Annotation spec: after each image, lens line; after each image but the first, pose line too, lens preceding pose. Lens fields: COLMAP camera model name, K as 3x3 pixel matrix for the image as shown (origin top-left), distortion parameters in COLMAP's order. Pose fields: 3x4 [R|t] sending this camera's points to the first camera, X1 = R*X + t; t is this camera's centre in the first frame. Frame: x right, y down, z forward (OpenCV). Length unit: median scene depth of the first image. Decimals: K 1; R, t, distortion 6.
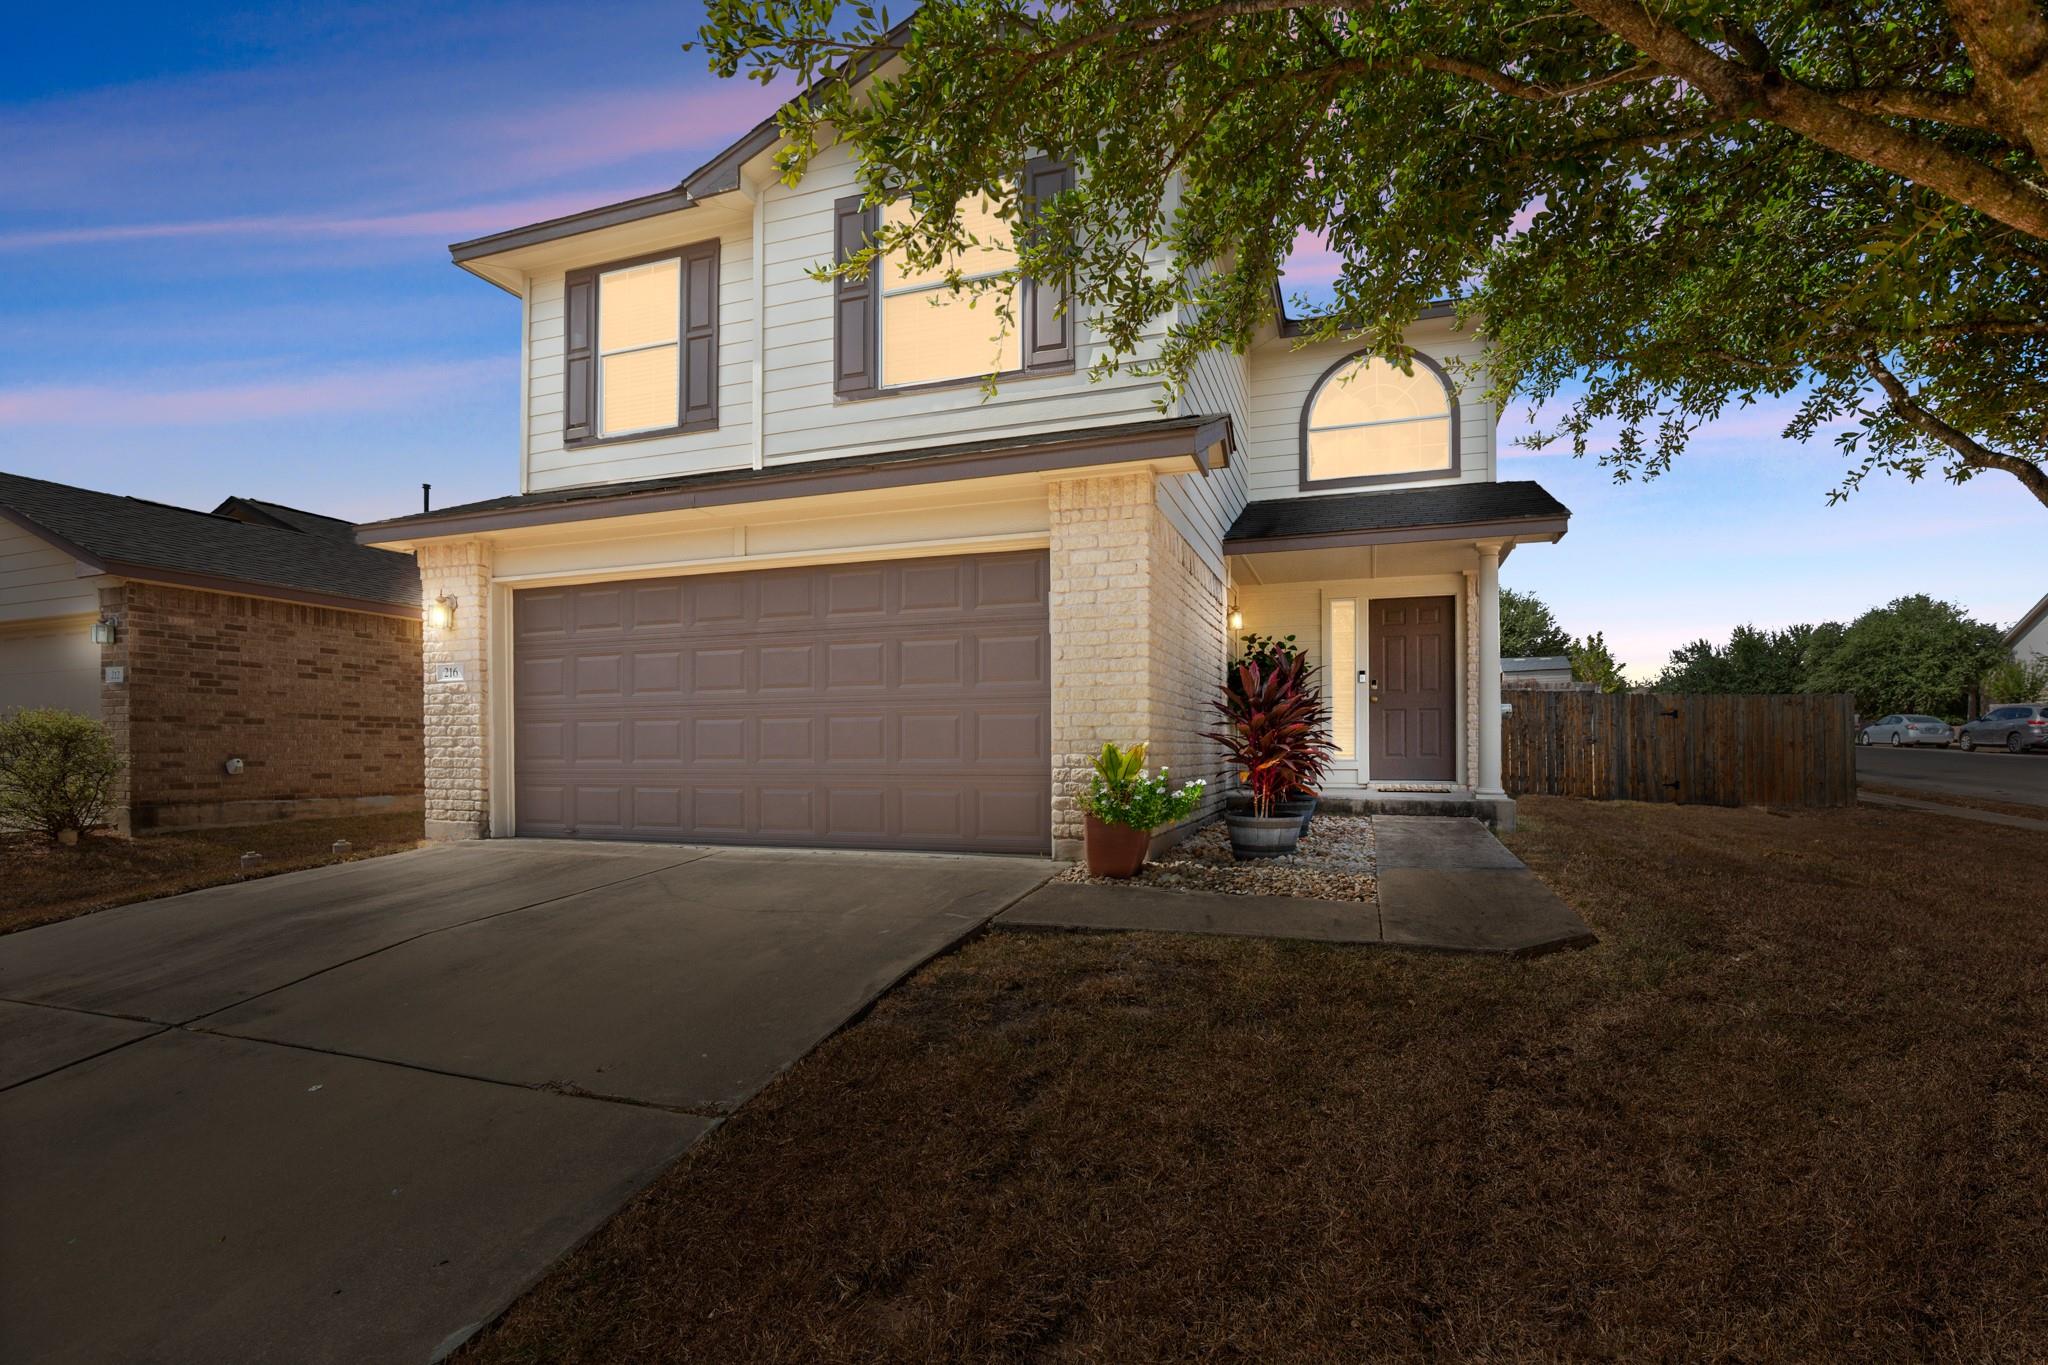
lens RADIAL K [[992.8, 0, 1025.8], [0, 992.8, 734.5], [0, 0, 1]] dist [-0.031740, 0.001491]
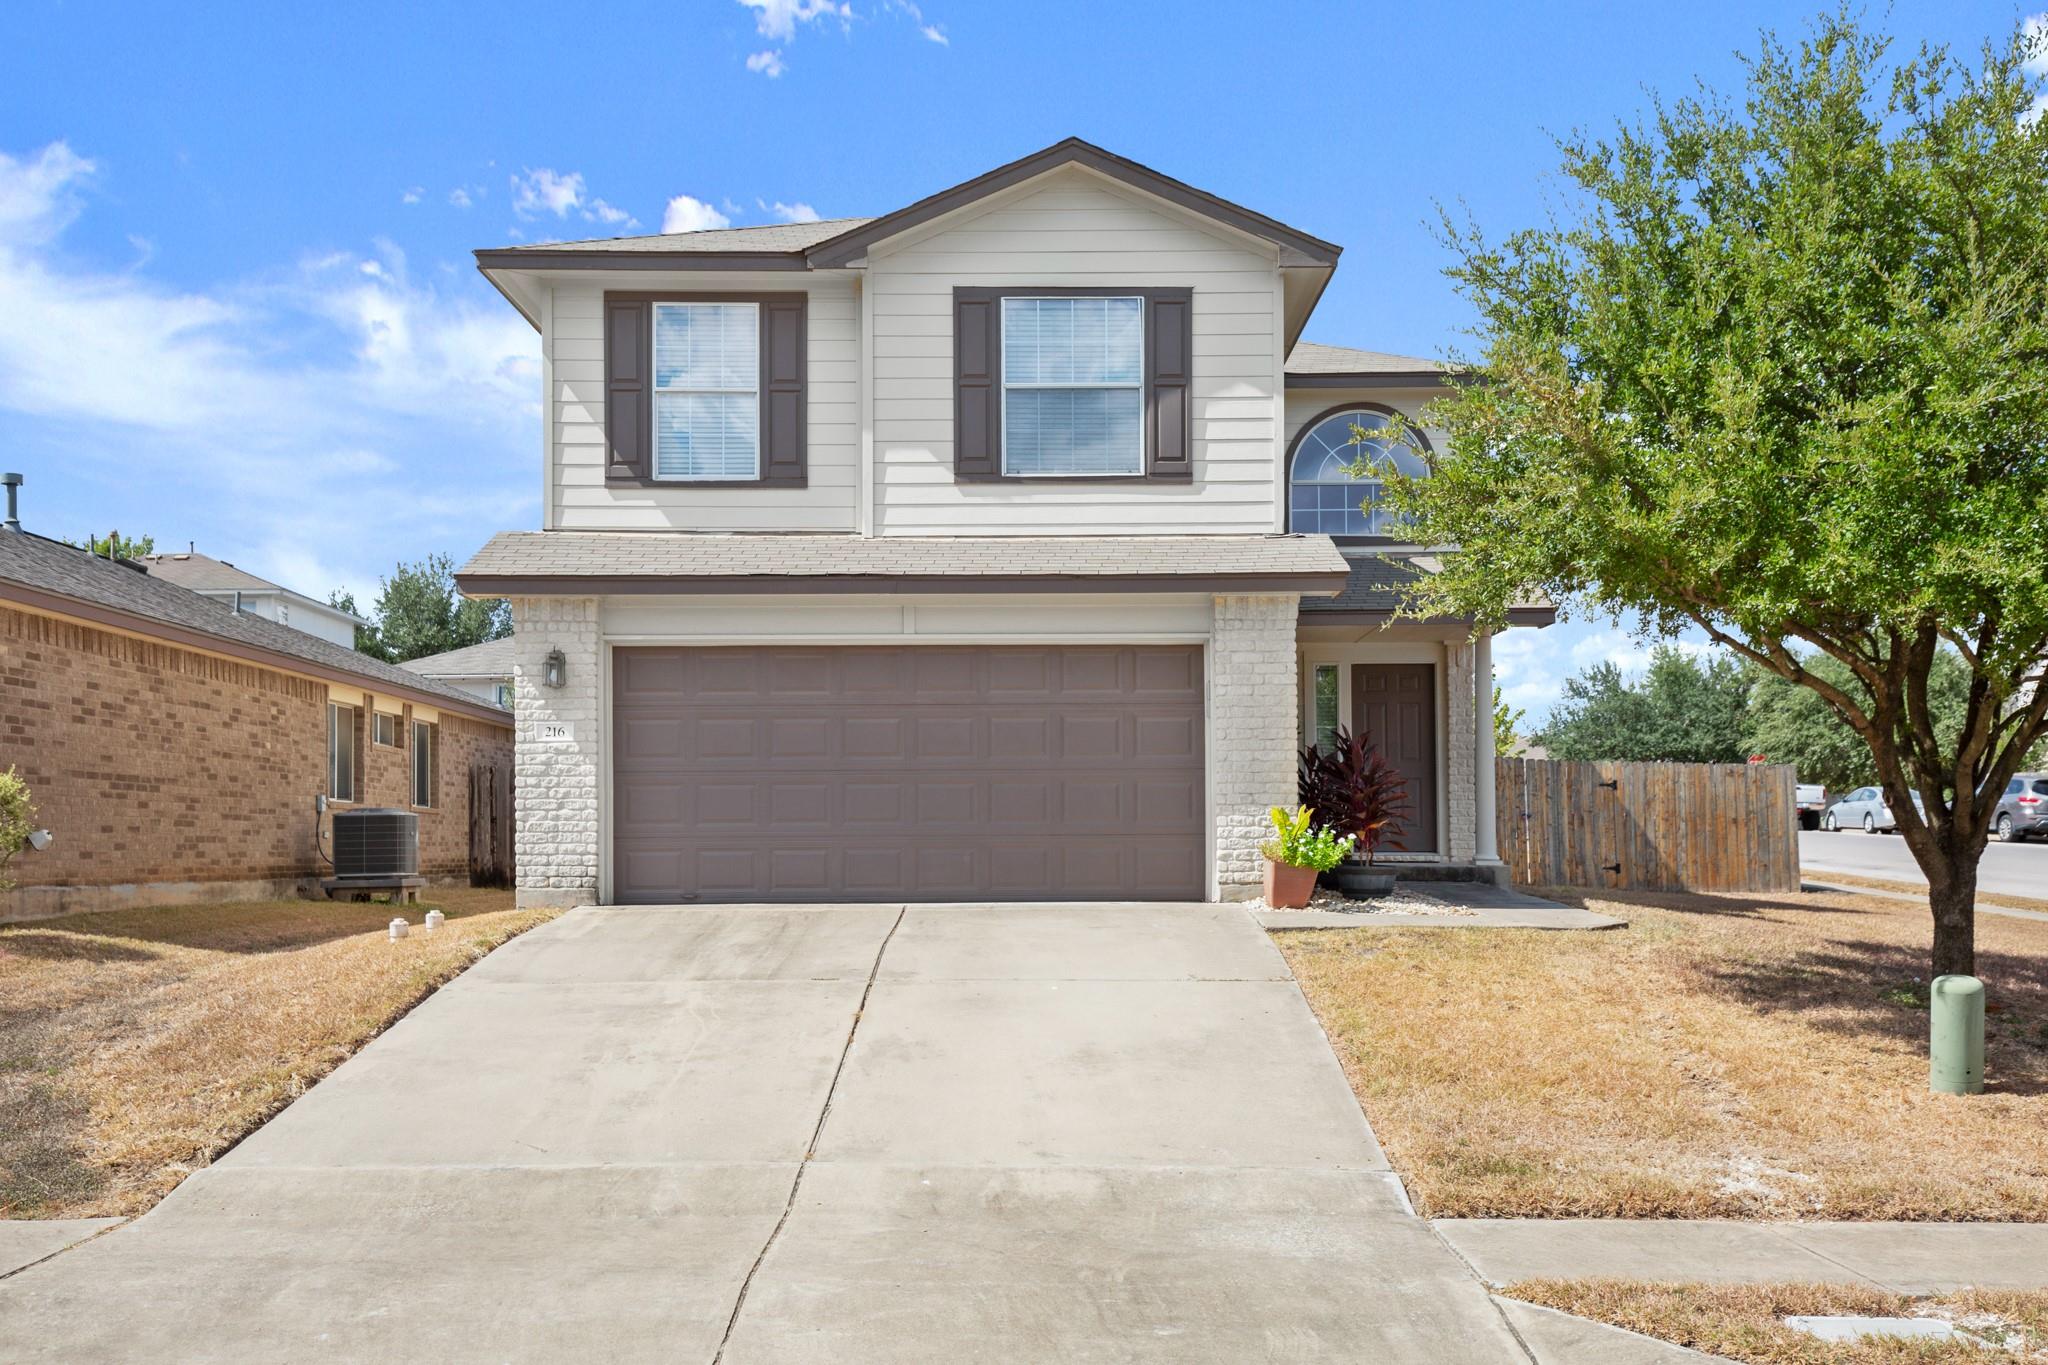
lens RADIAL K [[2112.4, 0, 1024.0], [0, 2112.4, 682.5], [0, 0, 1]] dist [0.090447, -0.015970]
pose [[0.941416, 0.025137, 0.336309, -0.792393], [-0.004249, 0.998023, -0.062702, 0.014877], [-0.337220, 0.057600, 0.939662, -1.016903]]
